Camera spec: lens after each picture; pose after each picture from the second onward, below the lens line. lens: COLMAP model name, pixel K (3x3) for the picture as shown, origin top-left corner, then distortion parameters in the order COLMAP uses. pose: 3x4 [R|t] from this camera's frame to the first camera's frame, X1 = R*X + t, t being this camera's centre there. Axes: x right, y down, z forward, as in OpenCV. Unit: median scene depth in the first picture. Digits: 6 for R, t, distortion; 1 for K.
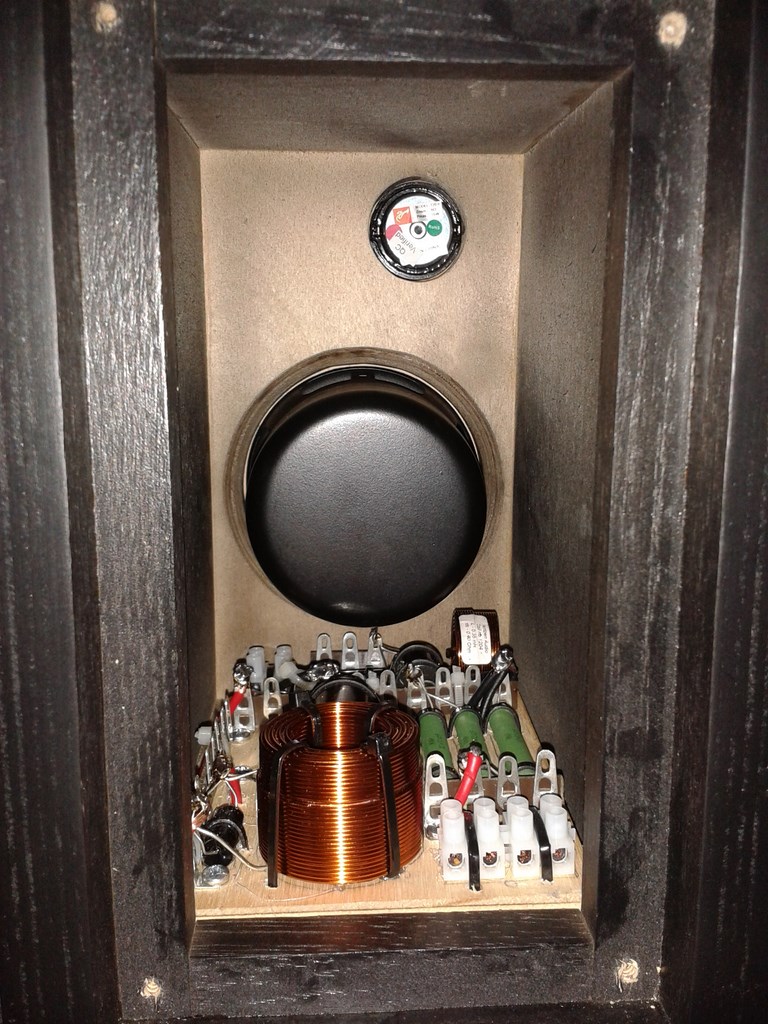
lens RADIAL K [[1015.6, 0, 382.6], [0, 1015.6, 517.9], [0, 0, 1]] dist [0.035814, 0.000000]
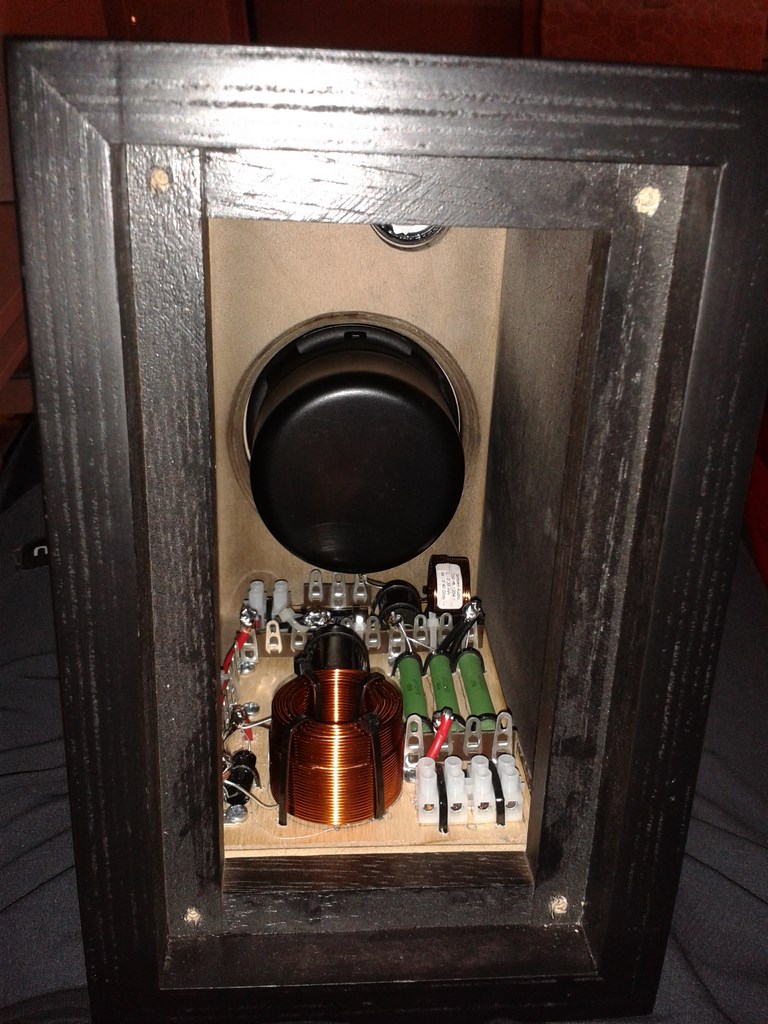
lens RADIAL K [[1015.6, 0, 386.6], [0, 1015.6, 506.8], [0, 0, 1]] dist [0.035814, 0.000000]
pose [[0.998918, 0.025702, 0.038746, -0.039549], [-0.032351, 0.982739, 0.182145, -0.262020], [-0.033396, -0.183202, 0.982508, -0.166118]]
